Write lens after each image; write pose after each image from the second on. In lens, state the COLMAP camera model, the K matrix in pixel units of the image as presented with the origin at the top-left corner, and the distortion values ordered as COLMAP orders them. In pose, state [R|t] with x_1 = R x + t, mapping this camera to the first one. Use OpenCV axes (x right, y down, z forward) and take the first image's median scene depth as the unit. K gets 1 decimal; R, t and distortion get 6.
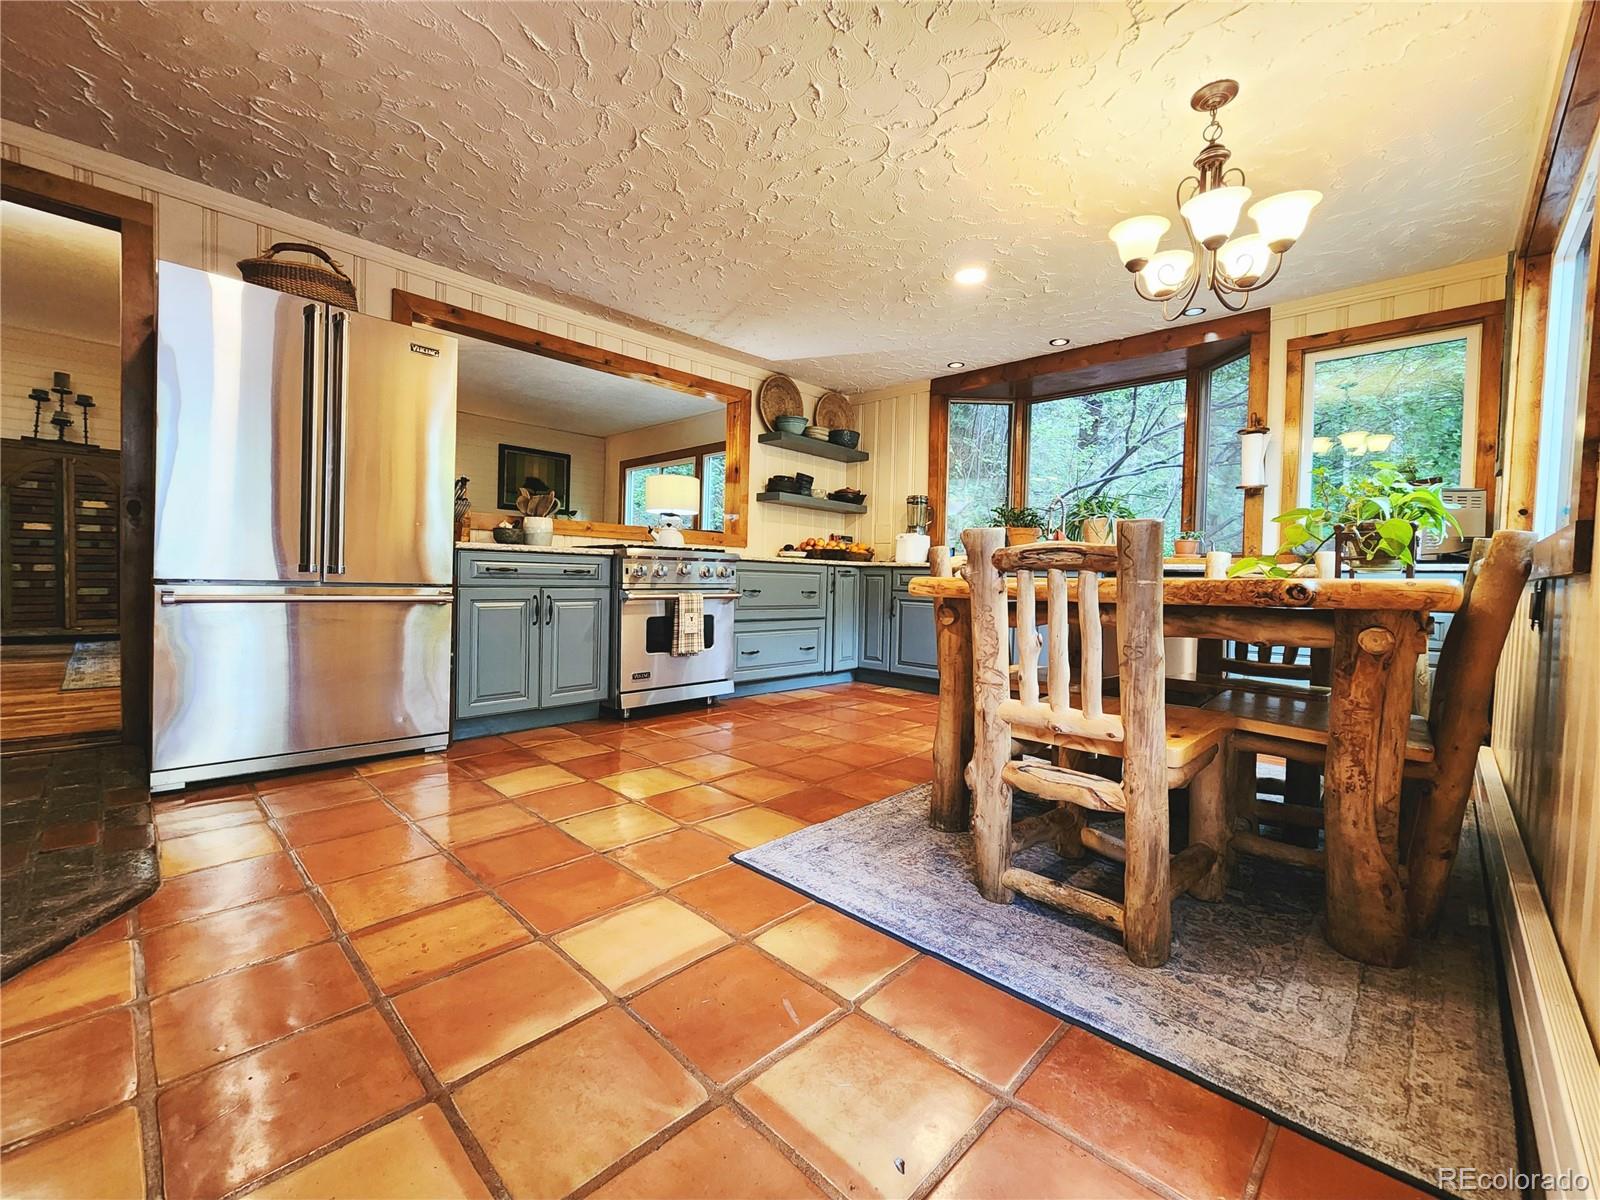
lens RADIAL K [[662.5, 0, 802.3], [0, 662.5, 590.1], [0, 0, 1]] dist [0.000187, -0.000491]
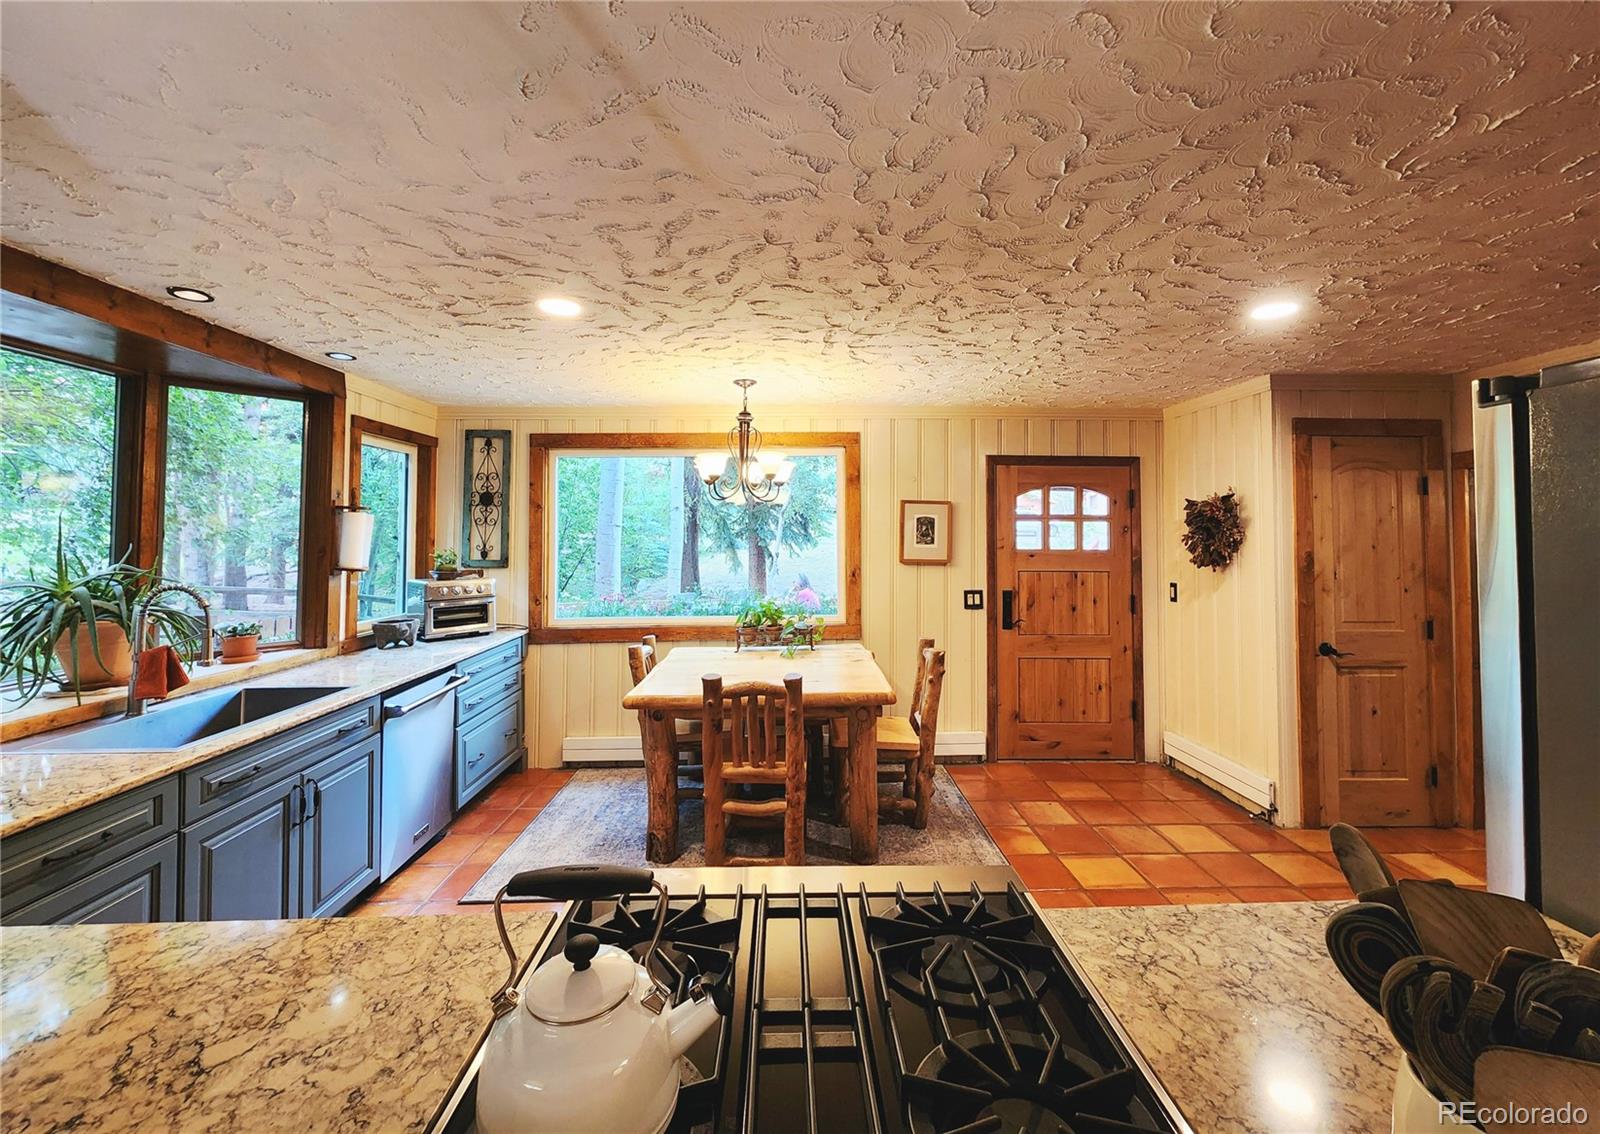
lens RADIAL K [[650.9, 0, 797.9], [0, 650.9, 521.3], [0, 0, 1]] dist [0.000089, -0.000070]
pose [[-0.708025, -0.002558, 0.706183, -0.303867], [0.003948, 0.999963, 0.007581, -0.176521], [-0.706176, 0.008155, -0.707989, 0.942780]]
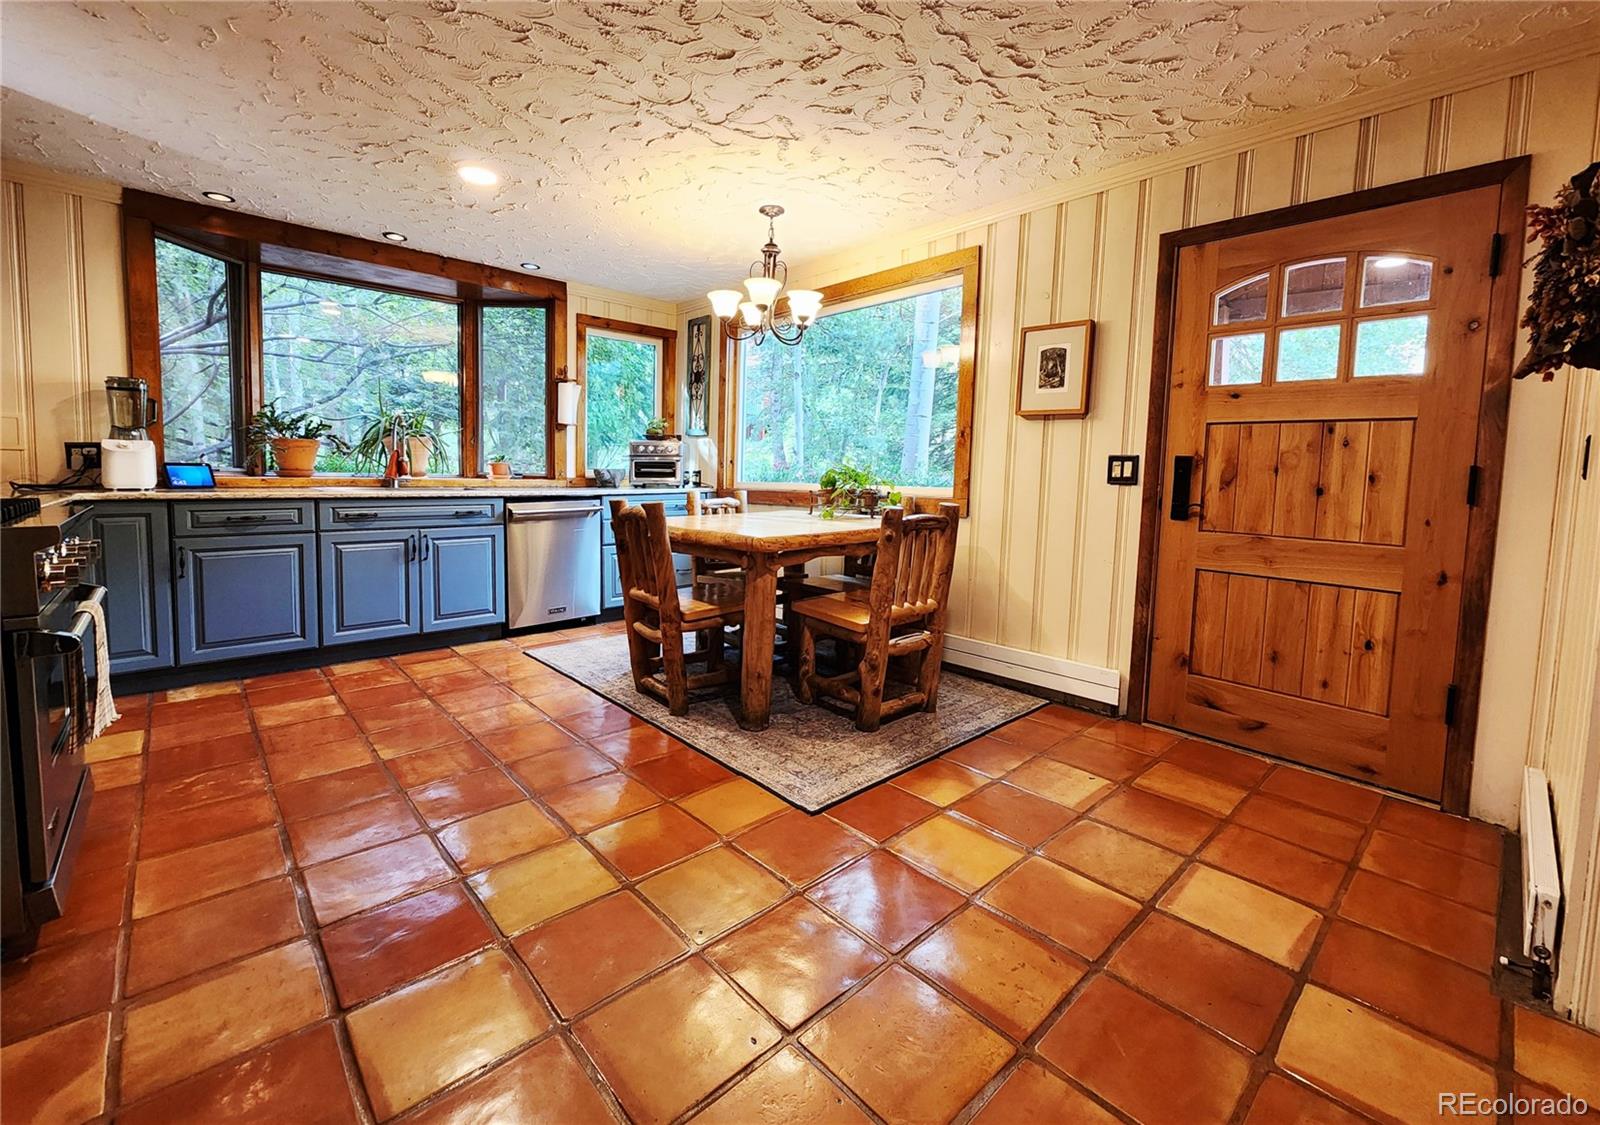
lens RADIAL K [[669.3, 0, 799.8], [0, 669.3, 514.0], [0, 0, 1]] dist [0.001942, 0.000356]
pose [[0.060050, -0.086742, 0.994419, -0.457662], [0.006465, 0.996230, 0.086509, -0.072739], [-0.998174, 0.001234, 0.060384, 0.374206]]
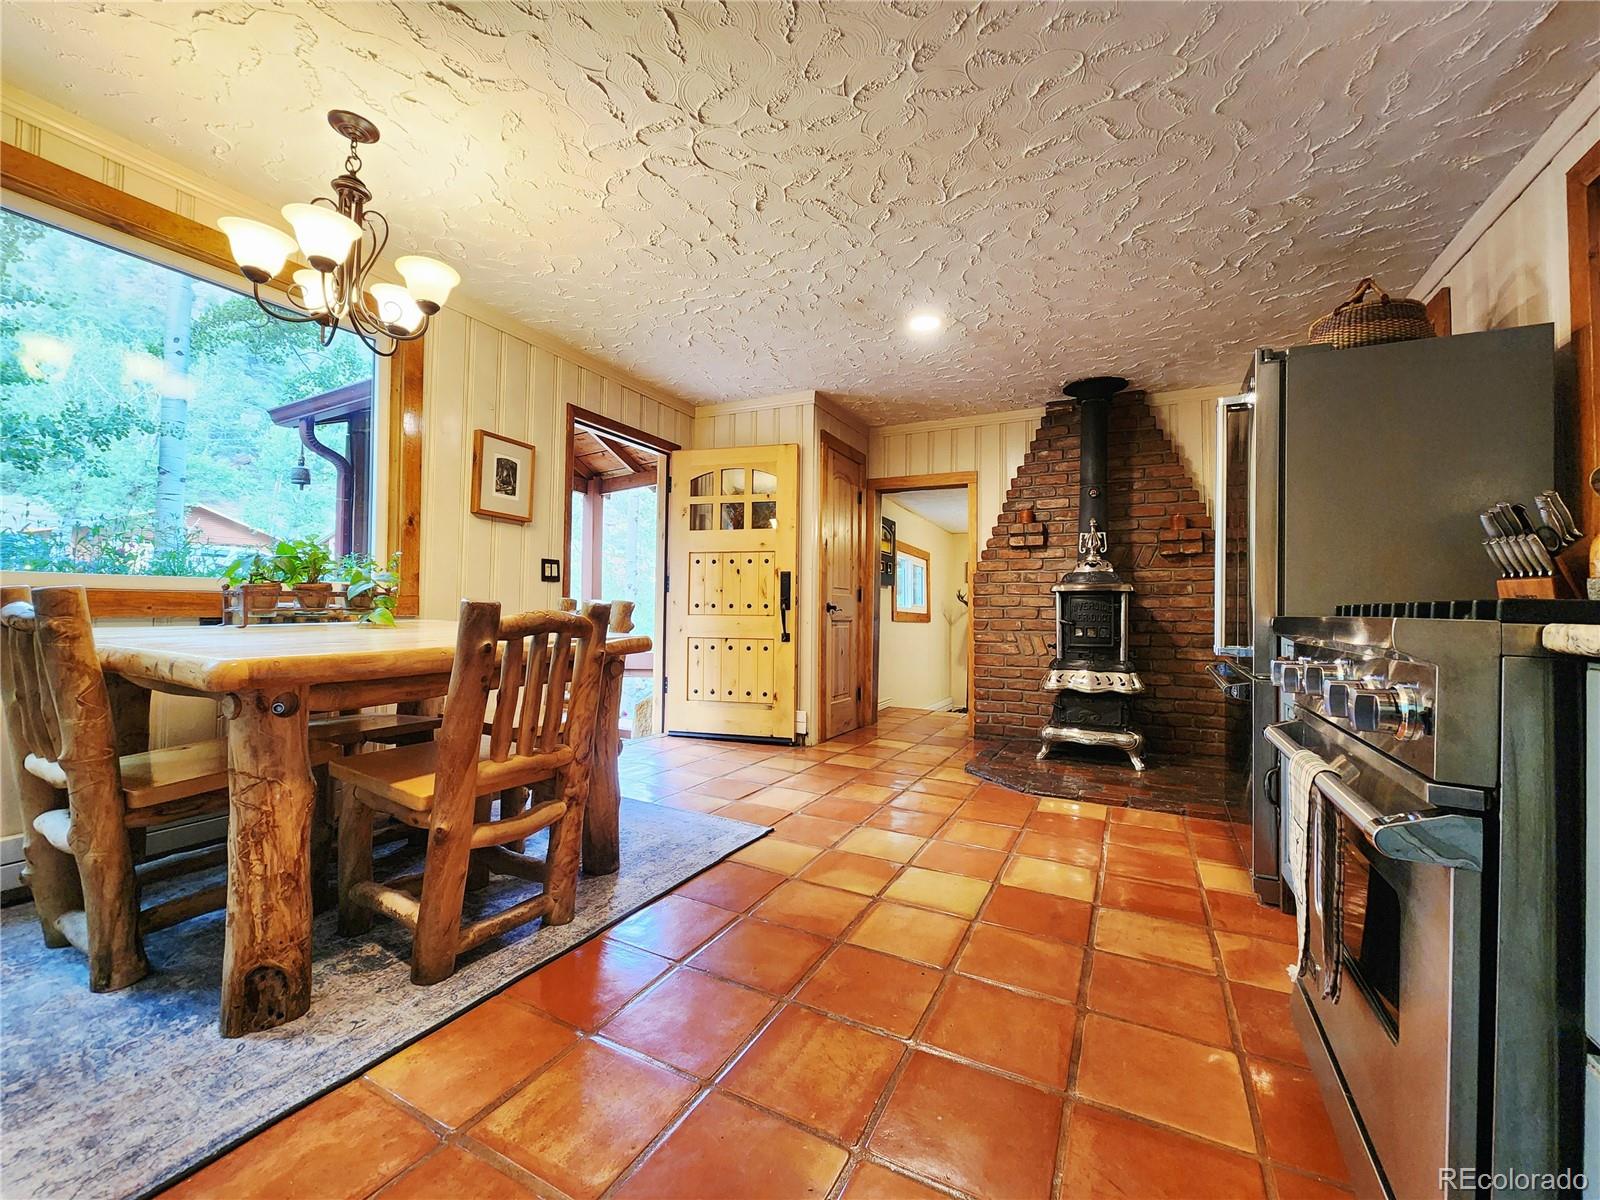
lens RADIAL K [[657.1, 0, 794.0], [0, 657.1, 592.2], [0, 0, 1]] dist [-0.001679, -0.000493]
pose [[-0.960143, -0.049703, -0.275055, 0.105791], [-0.050834, 0.998703, -0.003020, -0.044786], [0.274848, 0.011082, -0.961424, 0.939561]]
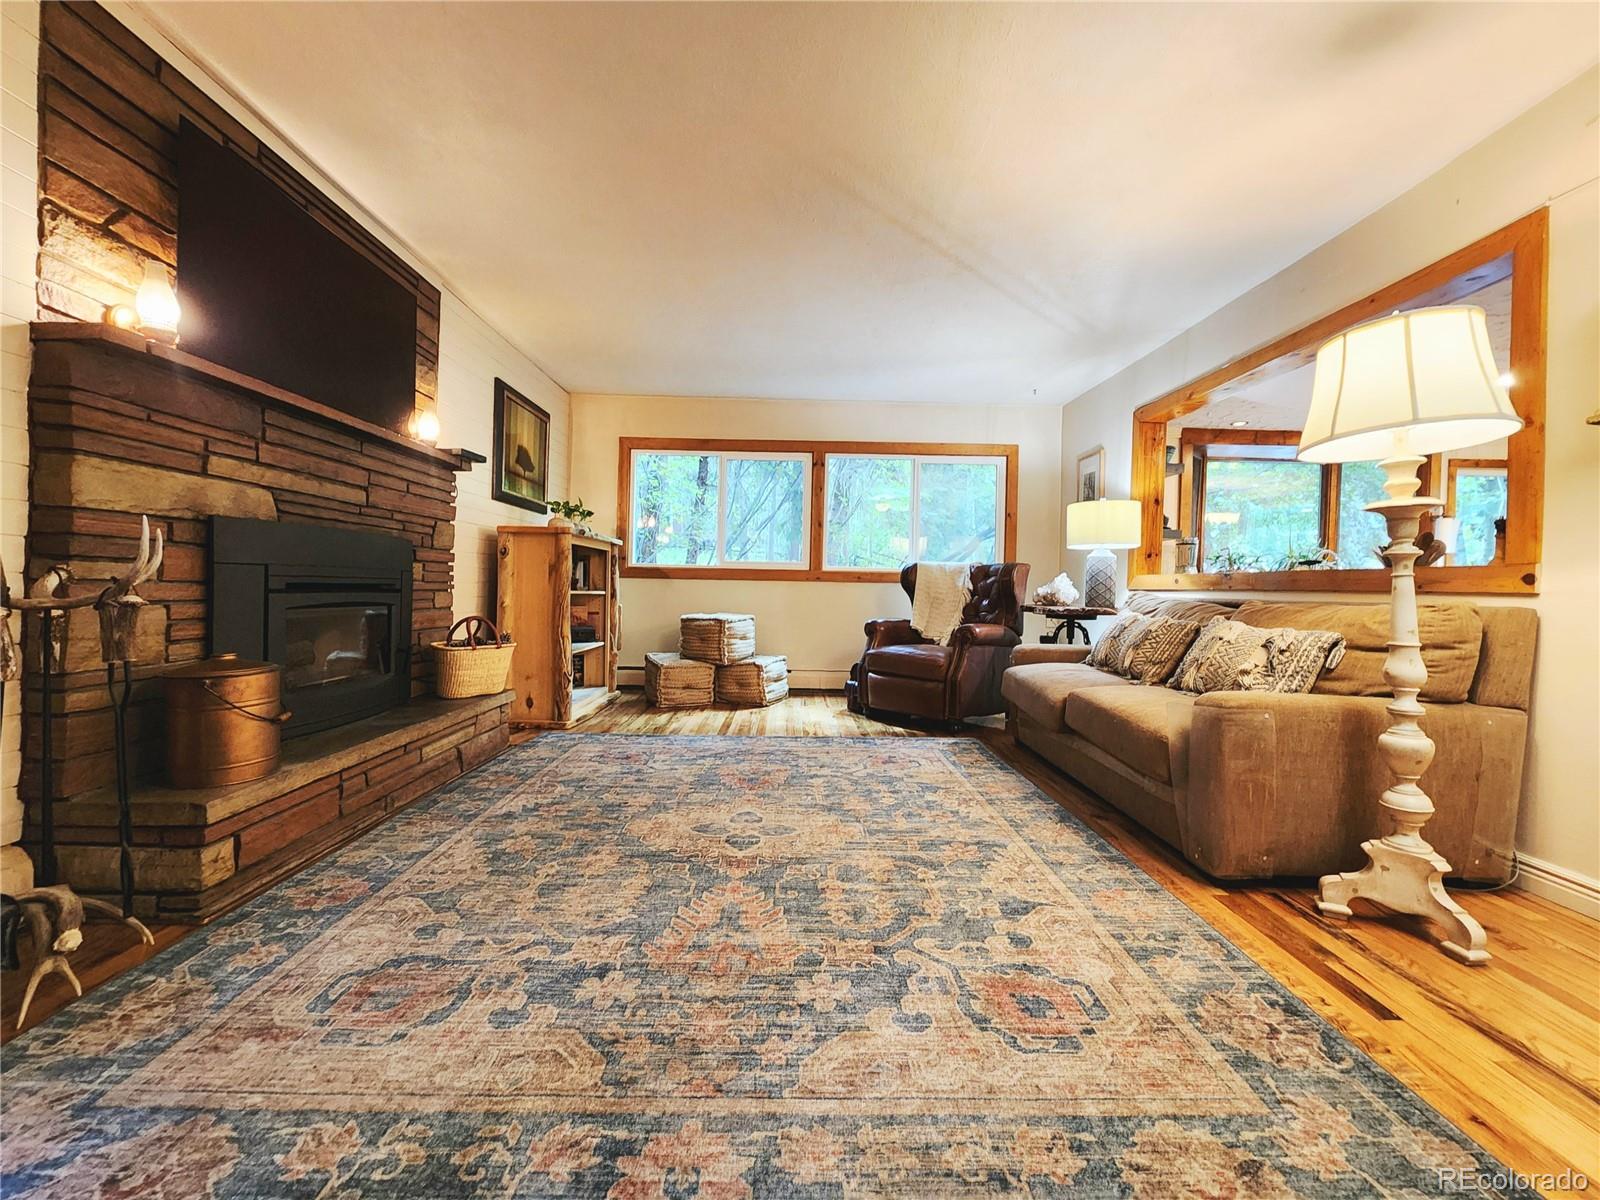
lens RADIAL K [[662.5, 0, 802.3], [0, 662.5, 590.1], [0, 0, 1]] dist [0.000187, -0.000491]
pose [[0.710363, -0.016411, 0.703645, -1.082859], [0.016064, 0.999846, 0.007101, -0.084704], [-0.703652, 0.006259, 0.710517, 0.750188]]
